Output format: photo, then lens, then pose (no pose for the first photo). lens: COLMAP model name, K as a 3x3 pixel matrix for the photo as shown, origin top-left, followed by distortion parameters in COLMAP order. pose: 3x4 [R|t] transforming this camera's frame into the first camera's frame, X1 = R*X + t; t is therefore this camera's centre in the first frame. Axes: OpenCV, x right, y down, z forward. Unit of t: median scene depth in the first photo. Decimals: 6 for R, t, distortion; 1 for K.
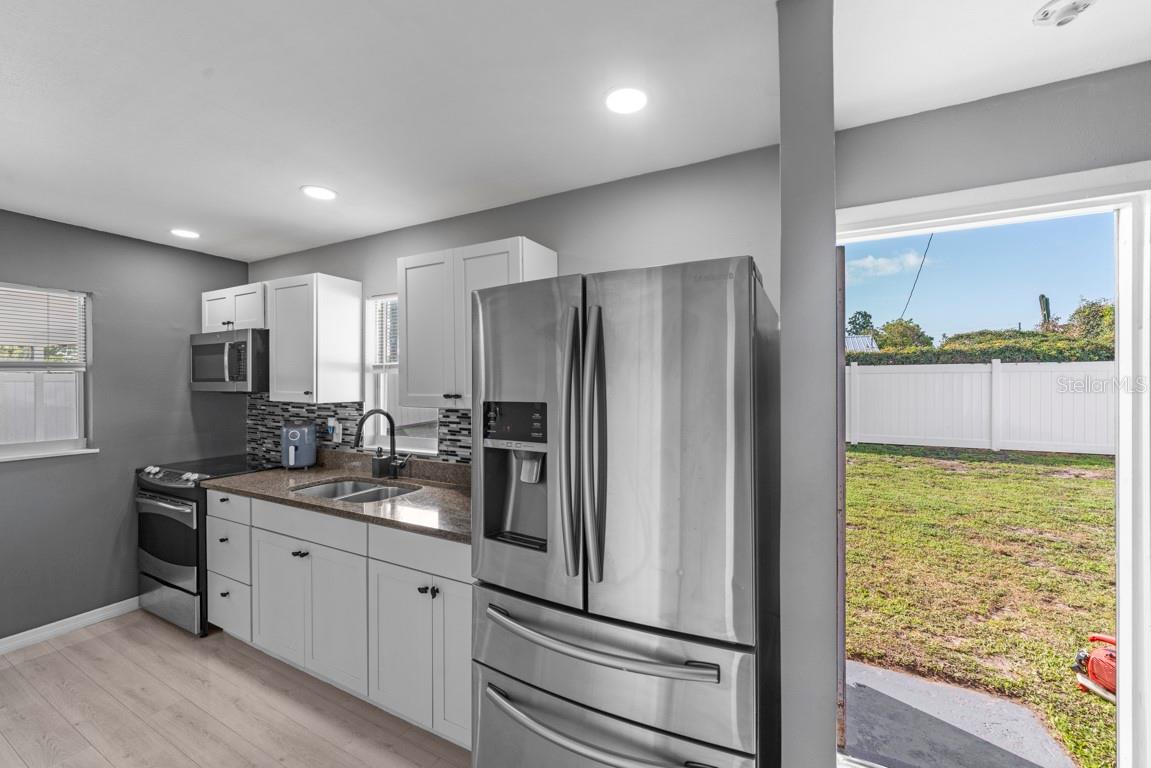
lens RADIAL K [[469.4, 0, 564.0], [0, 469.4, 387.9], [0, 0, 1]] dist [0.000508, 0.000058]
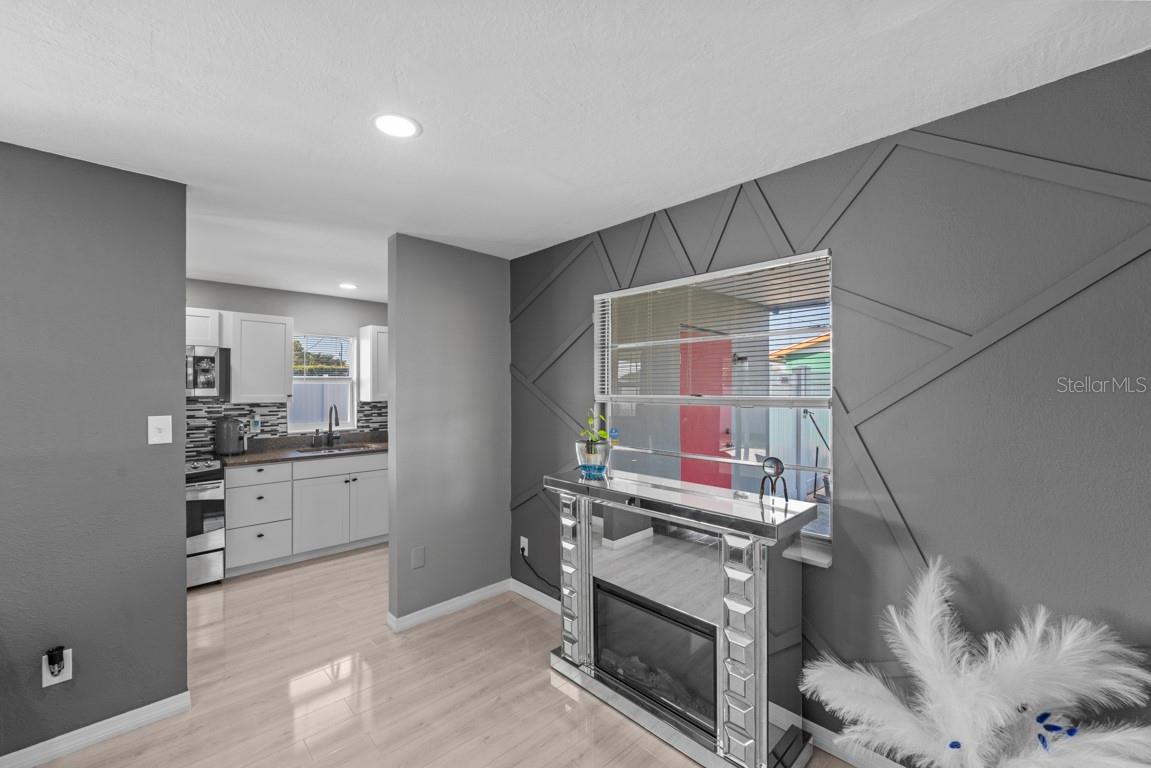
lens RADIAL K [[479.8, 0, 577.0], [0, 479.8, 389.1], [0, 0, 1]] dist [0.002240, -0.001394]
pose [[0.299933, -0.000054, 0.953960, -1.797988], [0.010629, 0.999938, -0.003285, 0.004911], [-0.953901, 0.011125, 0.299915, -0.371165]]
